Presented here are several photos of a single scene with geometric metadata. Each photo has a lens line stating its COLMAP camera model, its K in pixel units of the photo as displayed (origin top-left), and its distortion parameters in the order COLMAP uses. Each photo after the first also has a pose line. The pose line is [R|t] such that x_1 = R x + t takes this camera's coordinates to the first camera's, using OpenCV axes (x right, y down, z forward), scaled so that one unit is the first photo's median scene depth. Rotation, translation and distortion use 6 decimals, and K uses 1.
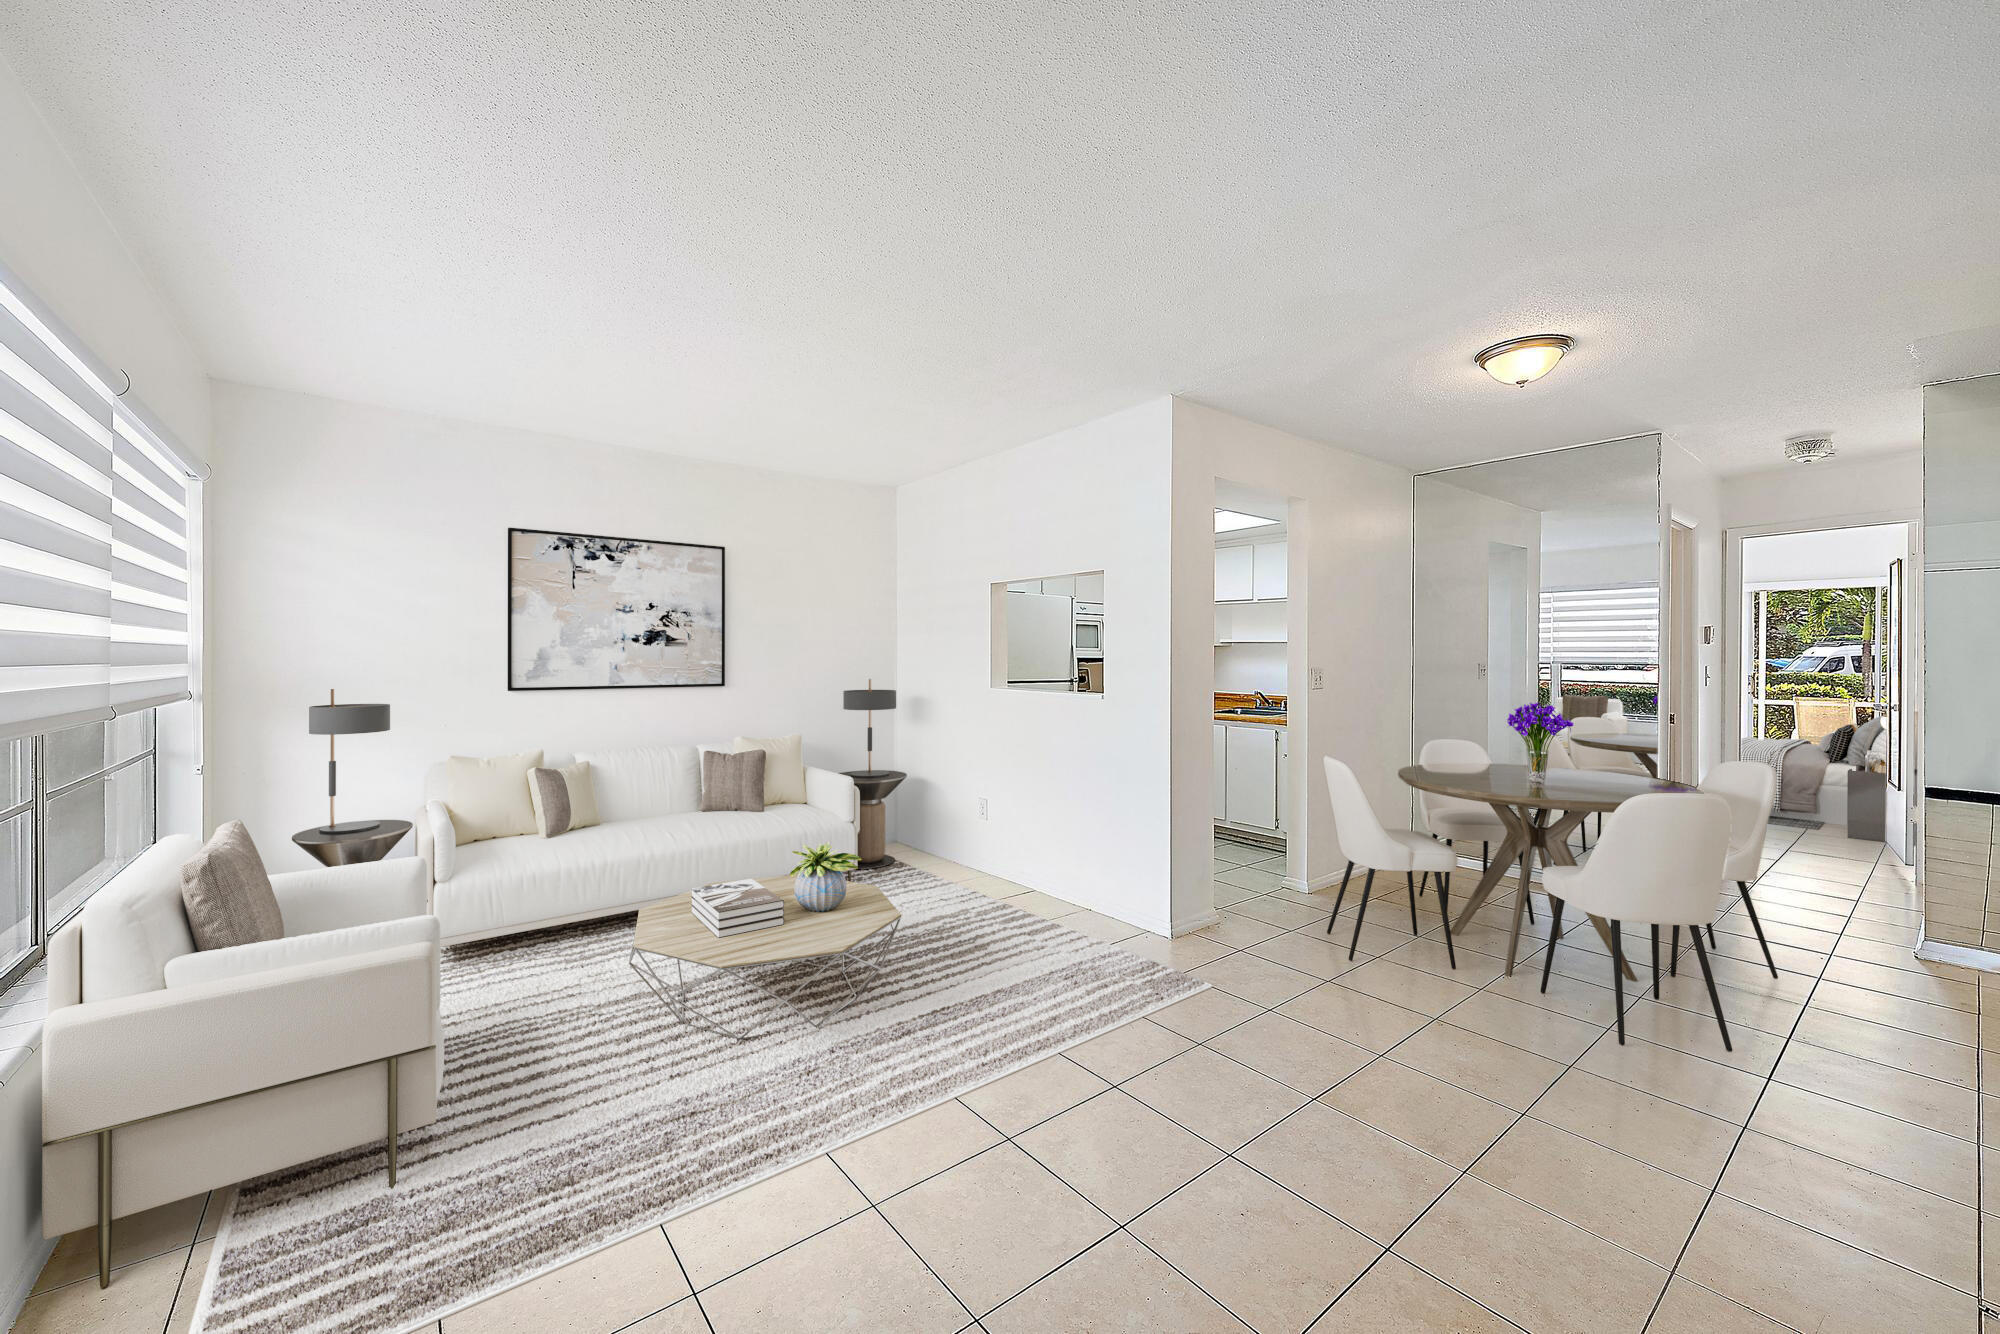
lens RADIAL K [[771.6, 0, 1004.5], [0, 771.6, 653.3], [0, 0, 1]] dist [0.000799, 0.000132]
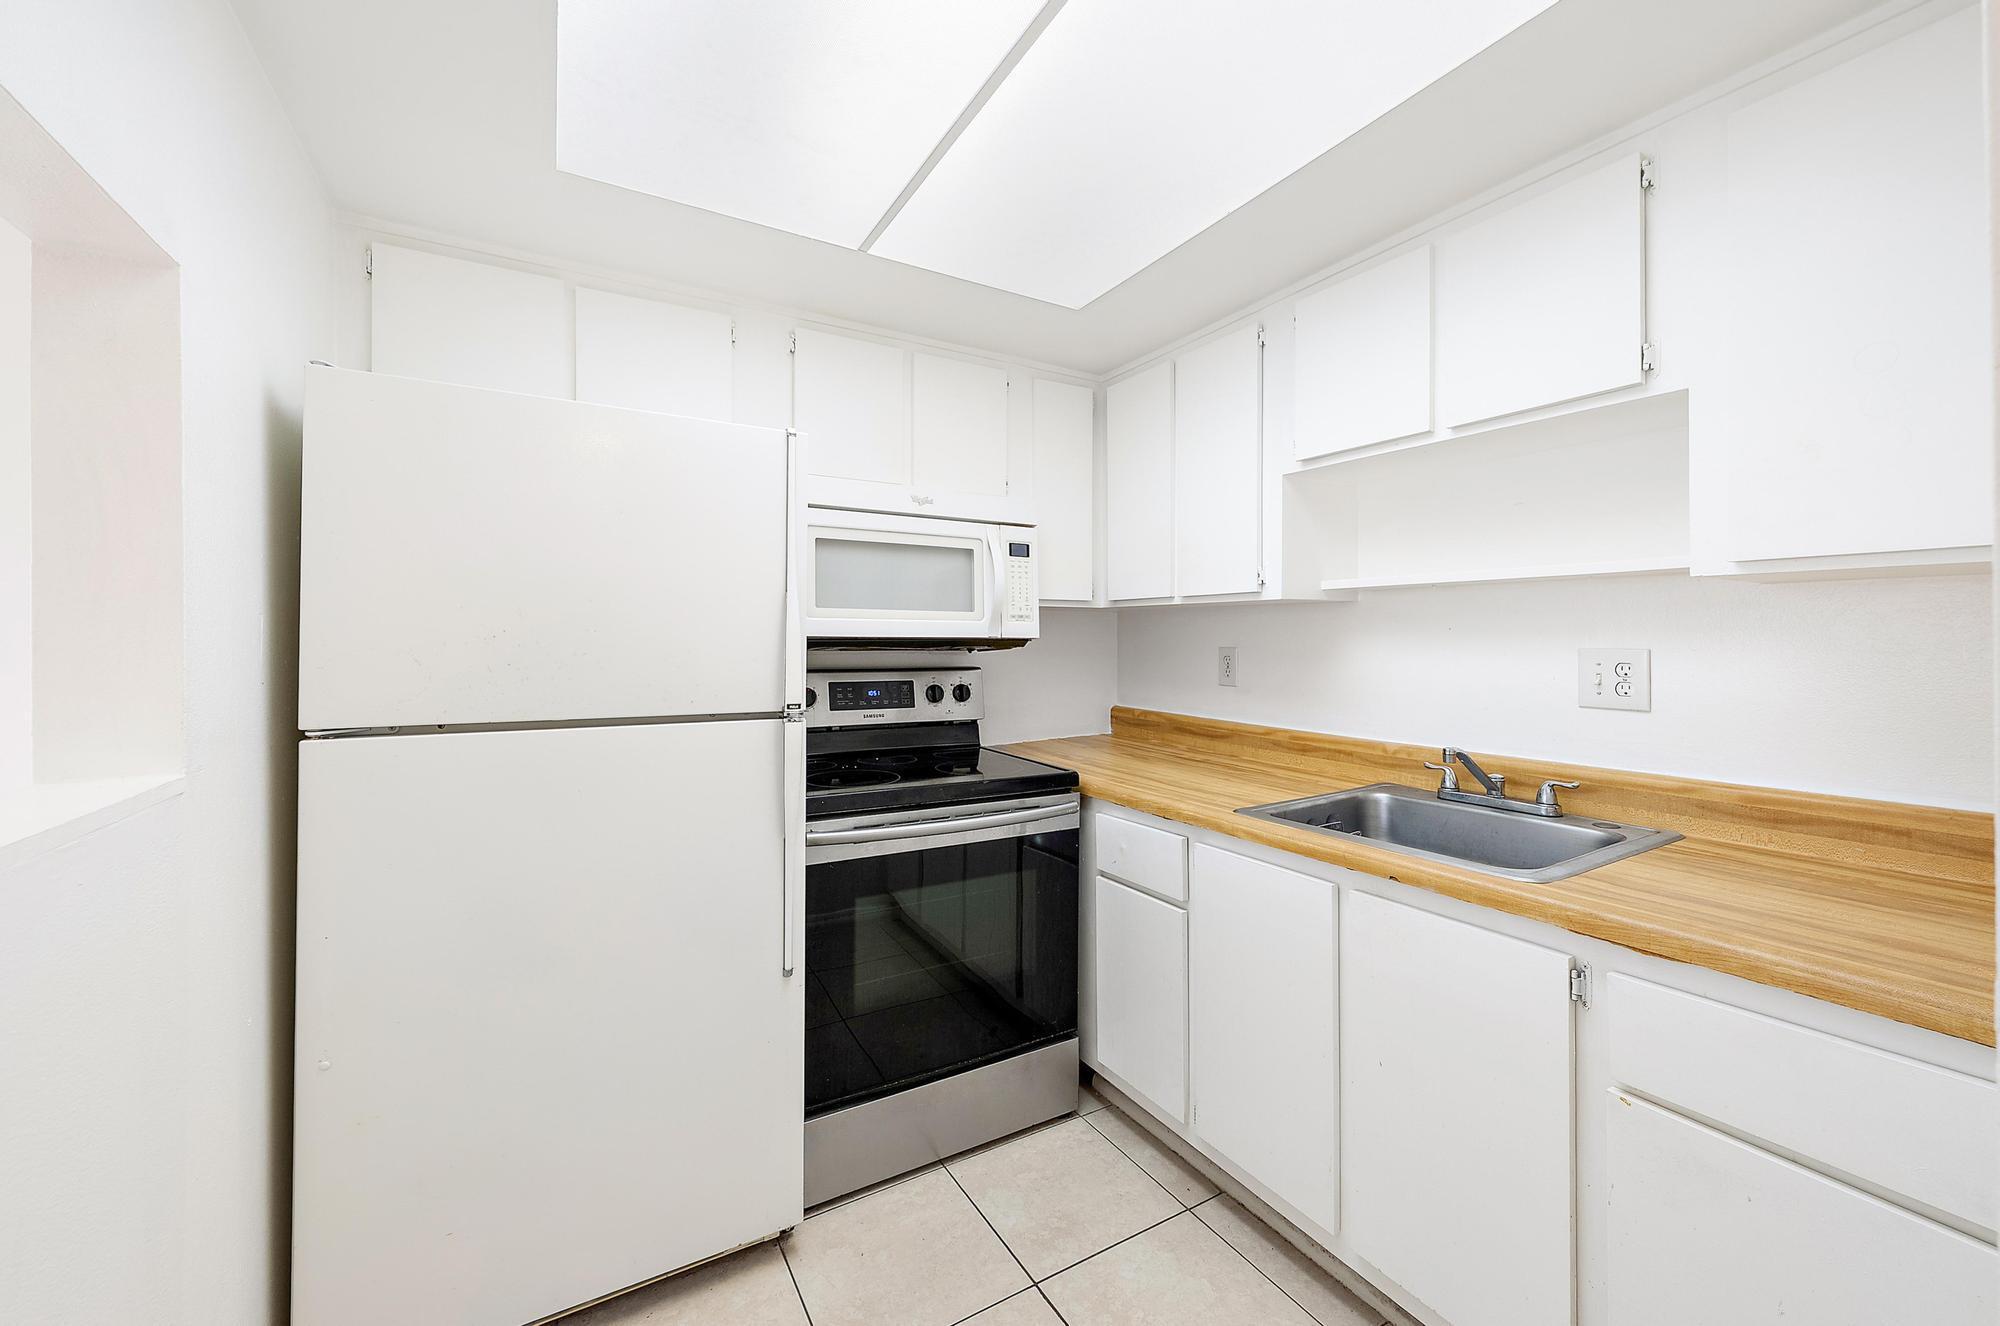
lens RADIAL K [[771.6, 0, 1004.5], [0, 771.6, 649.3], [0, 0, 1]] dist [0.000799, 0.000132]
pose [[0.990830, -0.003733, -0.135062, 0.206230], [0.004615, 0.999970, 0.006216, 0.009365], [0.135035, -0.006782, 0.990818, 0.711234]]
